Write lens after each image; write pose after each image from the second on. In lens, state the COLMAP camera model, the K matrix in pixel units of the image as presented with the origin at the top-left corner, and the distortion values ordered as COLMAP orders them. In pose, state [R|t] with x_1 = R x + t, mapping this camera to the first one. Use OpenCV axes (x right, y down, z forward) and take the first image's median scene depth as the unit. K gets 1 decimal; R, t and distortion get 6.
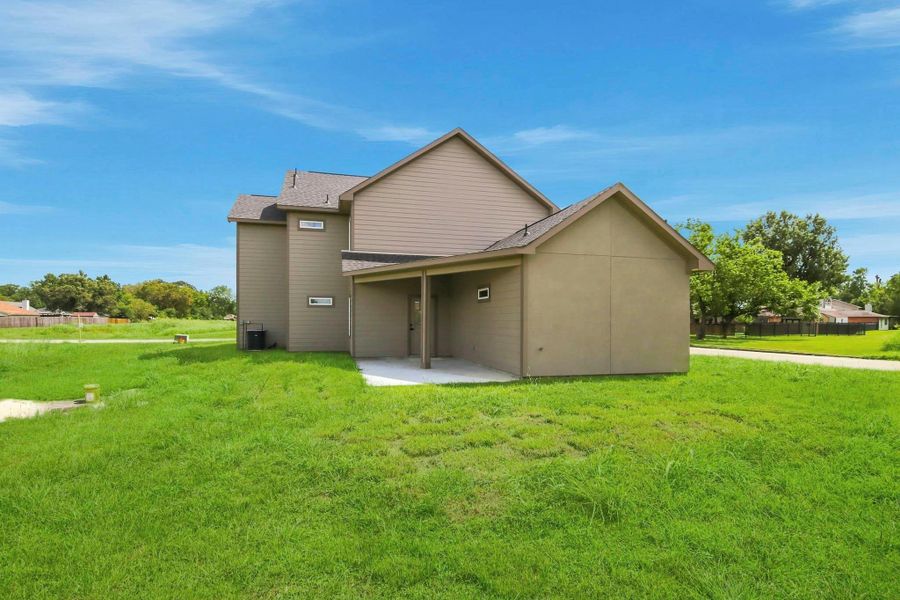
lens RADIAL K [[418.0, 0, 449.6], [0, 418.0, 302.3], [0, 0, 1]] dist [0.001905, -0.002278]
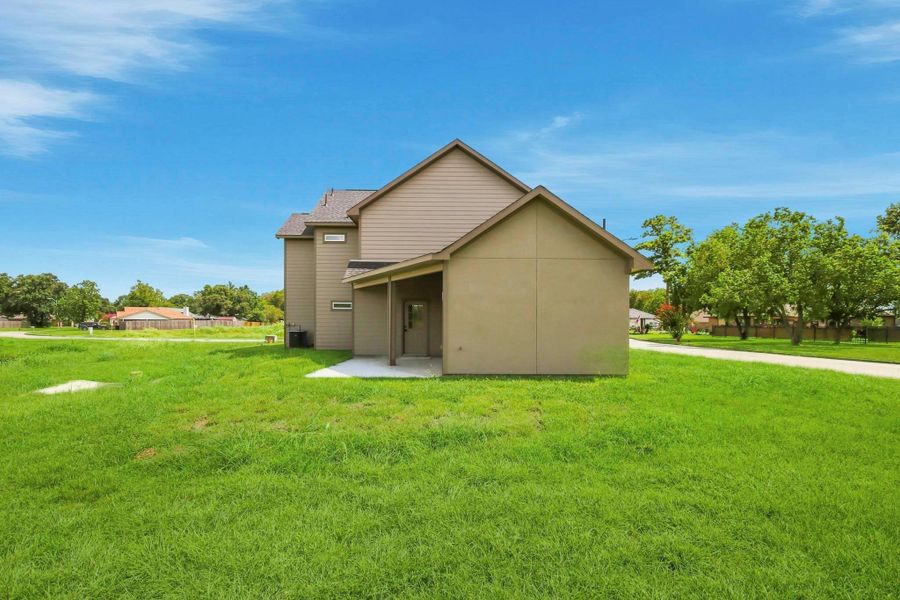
lens RADIAL K [[418.0, 0, 468.7], [0, 418.0, 308.0], [0, 0, 1]] dist [0.001905, -0.002278]
pose [[0.972546, -0.007582, -0.232589, 0.261691], [0.008629, 0.999957, 0.003484, 0.003137], [0.232552, -0.005395, 0.972569, -0.015296]]
